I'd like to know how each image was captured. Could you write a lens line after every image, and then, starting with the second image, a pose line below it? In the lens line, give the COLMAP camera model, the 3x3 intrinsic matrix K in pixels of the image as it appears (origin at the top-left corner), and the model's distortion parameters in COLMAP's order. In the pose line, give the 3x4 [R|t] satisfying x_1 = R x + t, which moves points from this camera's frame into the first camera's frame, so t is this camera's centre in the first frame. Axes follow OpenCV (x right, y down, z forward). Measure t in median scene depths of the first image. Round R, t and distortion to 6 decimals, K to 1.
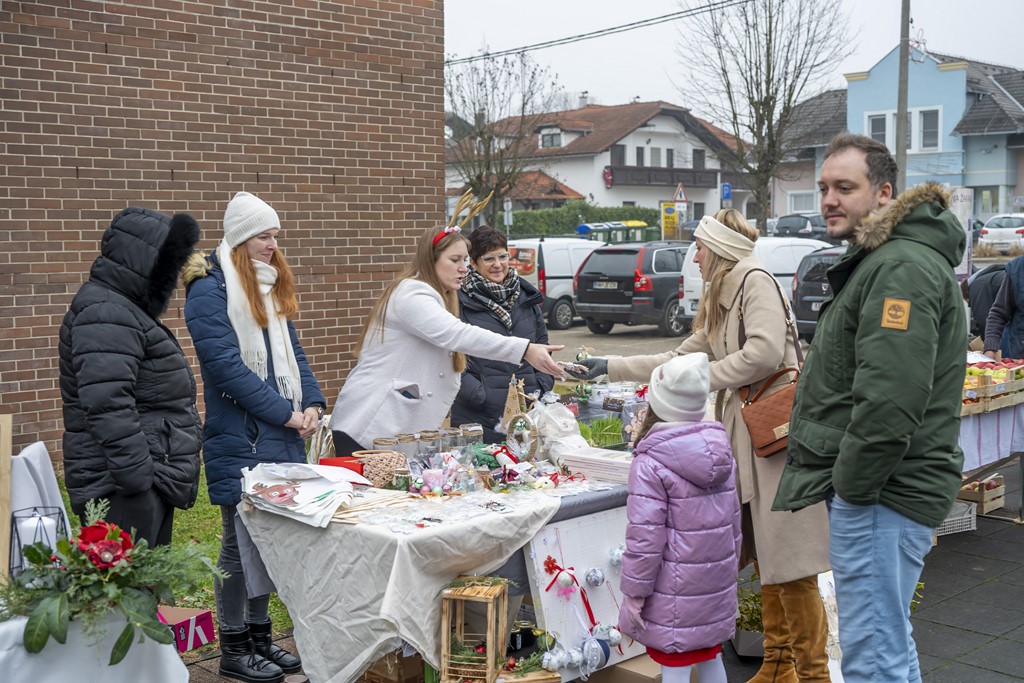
lens RADIAL K [[1286.3, 0, 512.2], [0, 1286.3, 344.4], [0, 0, 1]] dist [0.024387, 0.000000]
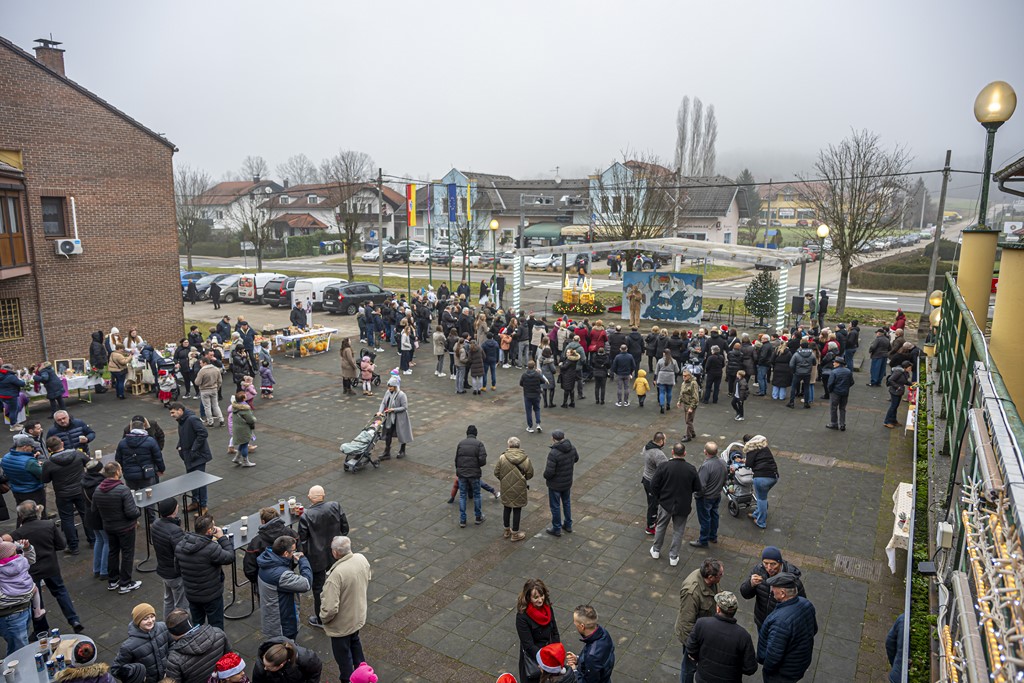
lens RADIAL K [[680.1, 0, 509.9], [0, 680.1, 339.5], [0, 0, 1]] dist [-0.007461, 0.000089]
pose [[0.970577, -0.025849, 0.239399, 0.075436], [0.003986, 0.995810, 0.091360, -0.025856], [-0.240758, -0.087718, 0.966613, -0.238684]]
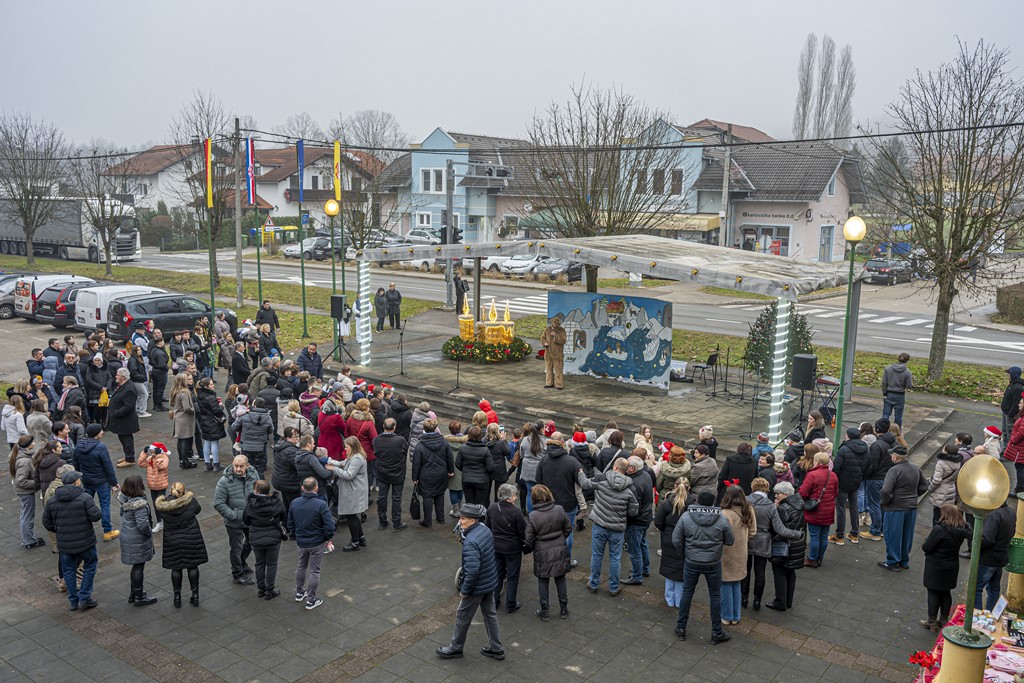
lens RADIAL K [[880.9, 0, 509.2], [0, 880.9, 341.3], [0, 0, 1]] dist [0.007024, 0.018050]
pose [[0.989137, 0.007914, 0.146786, 0.189163], [-0.019027, 0.997042, 0.074463, -0.034853], [-0.145763, -0.076447, 0.986362, -0.154671]]
